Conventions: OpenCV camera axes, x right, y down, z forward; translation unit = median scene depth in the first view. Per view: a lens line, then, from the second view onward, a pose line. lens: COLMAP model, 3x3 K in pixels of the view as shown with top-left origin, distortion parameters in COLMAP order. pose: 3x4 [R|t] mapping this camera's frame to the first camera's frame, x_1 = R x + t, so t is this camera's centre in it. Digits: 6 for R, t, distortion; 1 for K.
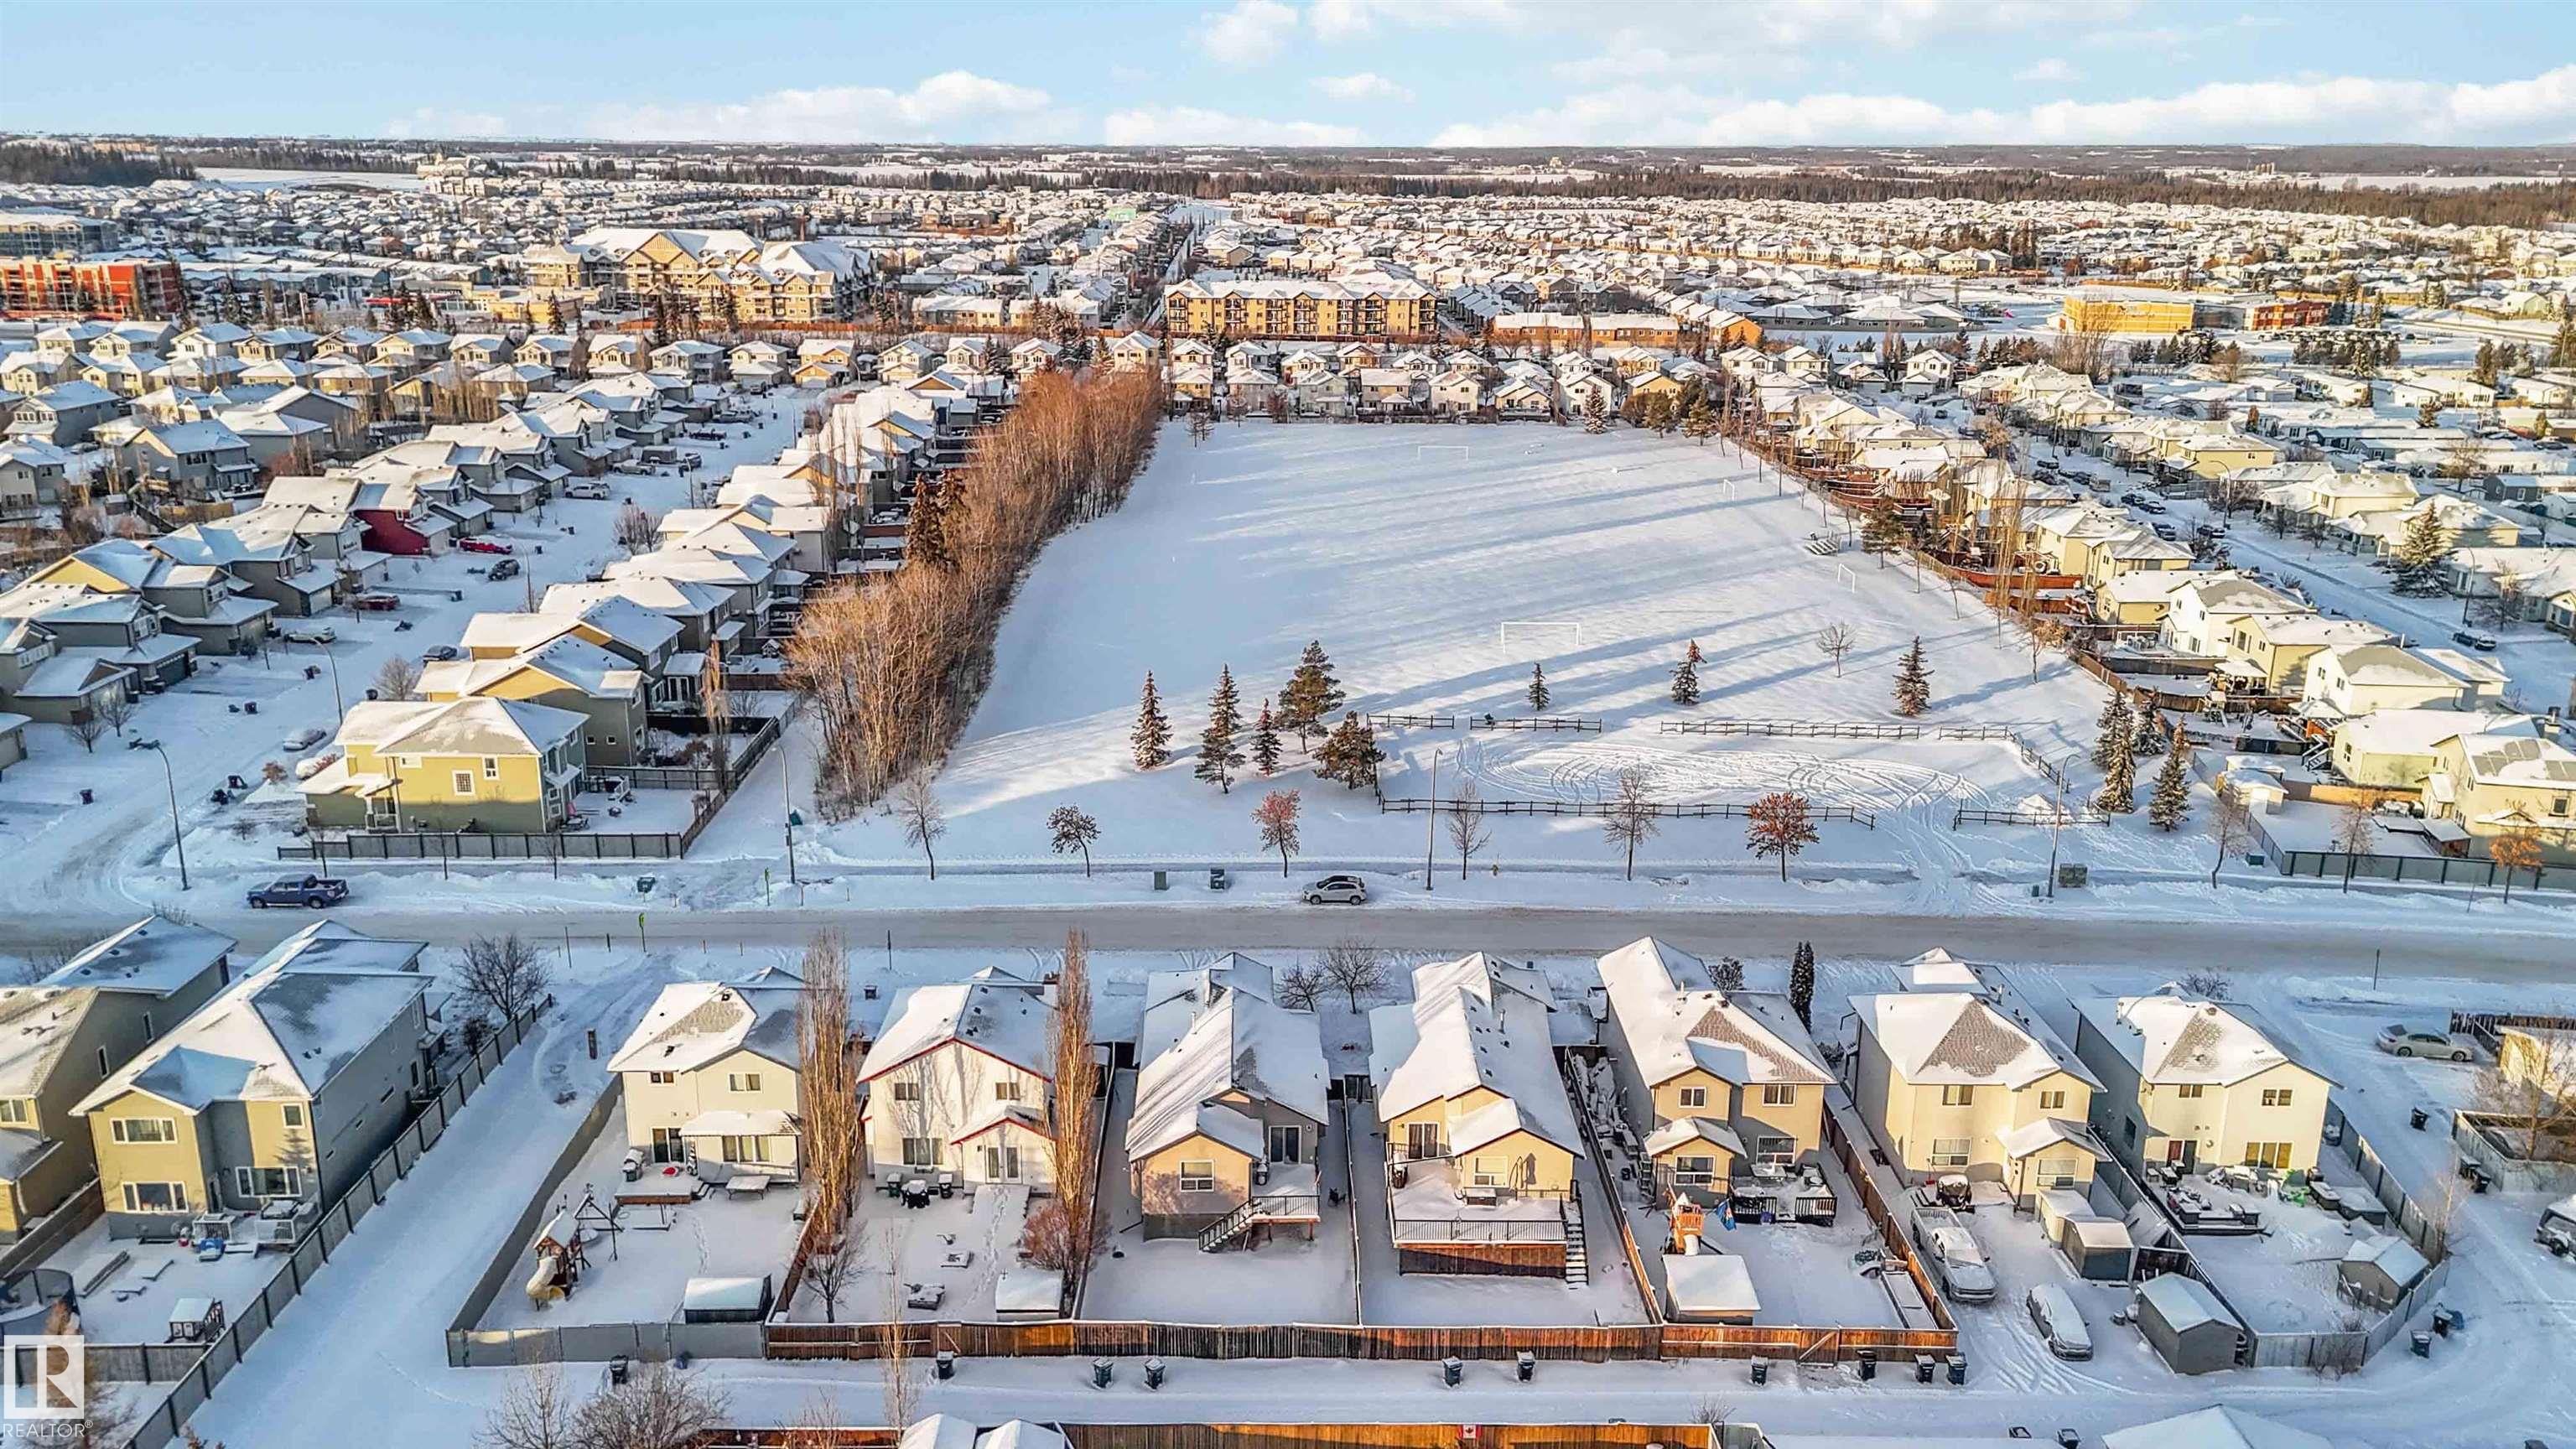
lens RADIAL K [[1886.5, 0, 1285.1], [0, 1886.5, 682.7], [0, 0, 1]] dist [0.096559, -0.093494]
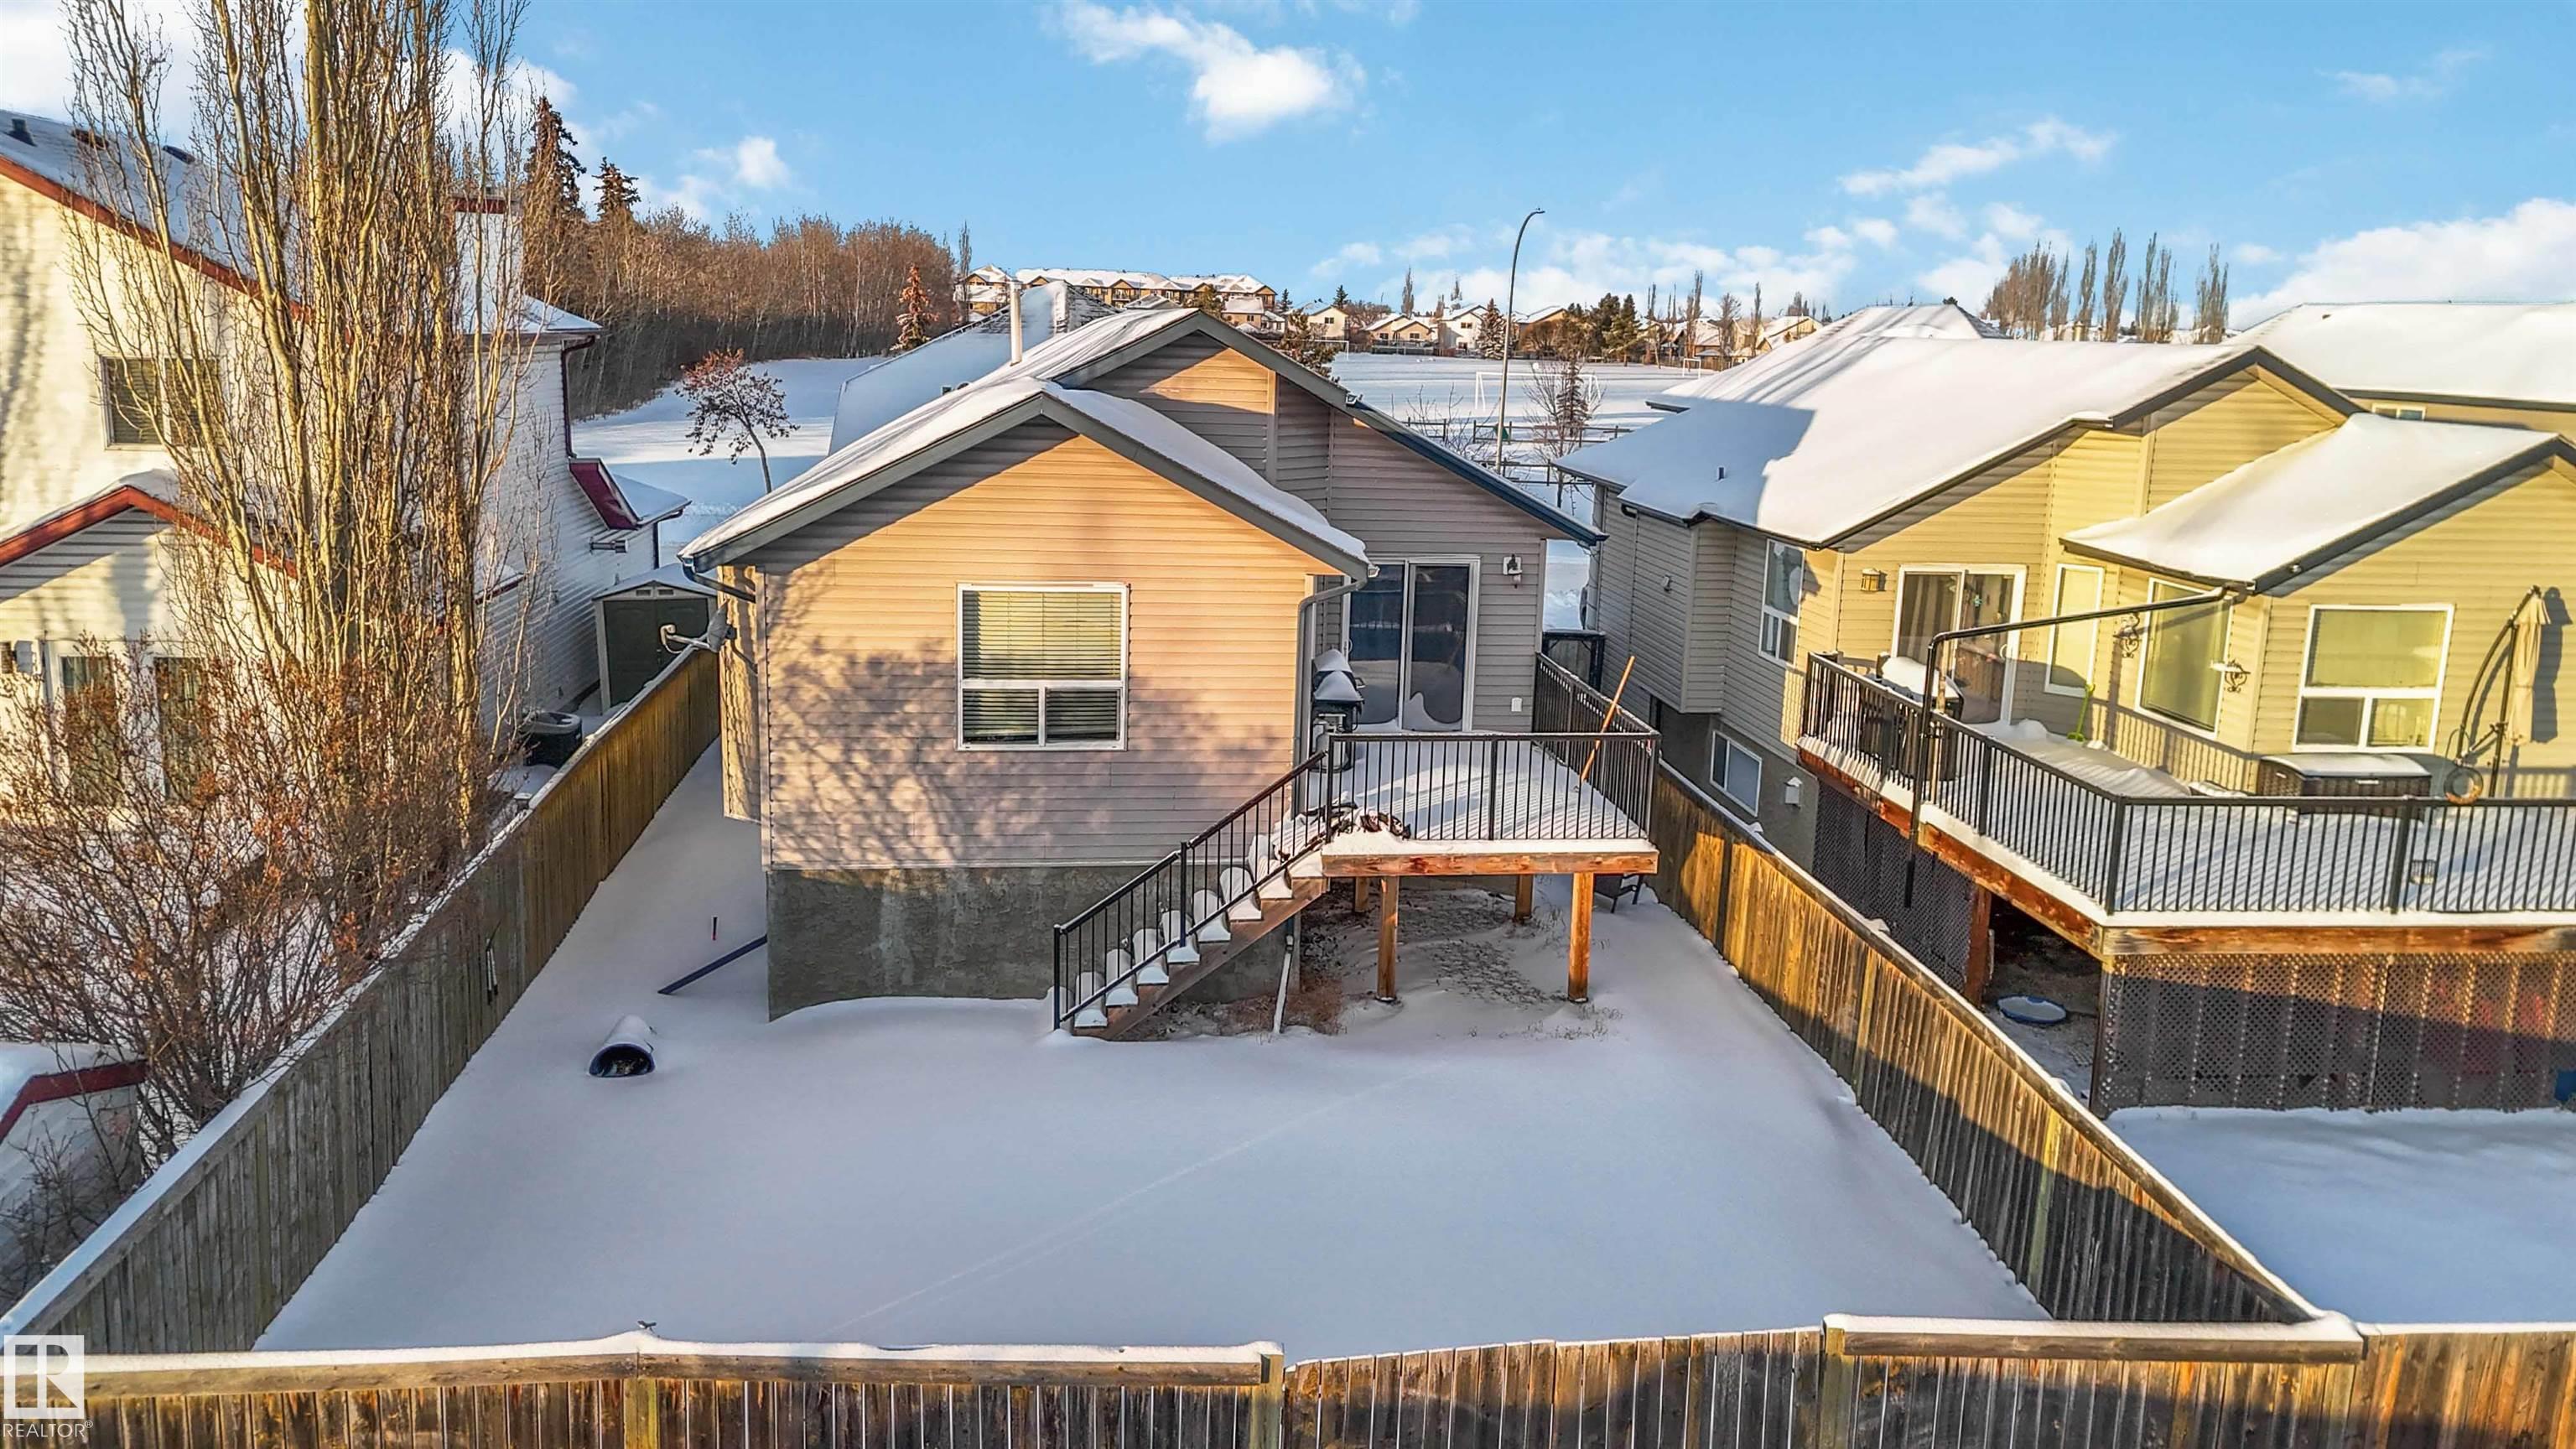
lens RADIAL K [[1886.5, 0, 1285.1], [0, 1886.5, 682.7], [0, 0, 1]] dist [0.096559, -0.093494]
pose [[0.994469, -0.001204, 0.105026, -0.022225], [0.009999, 0.996478, -0.083256, 0.148209], [-0.104556, 0.083846, 0.990978, 0.424559]]
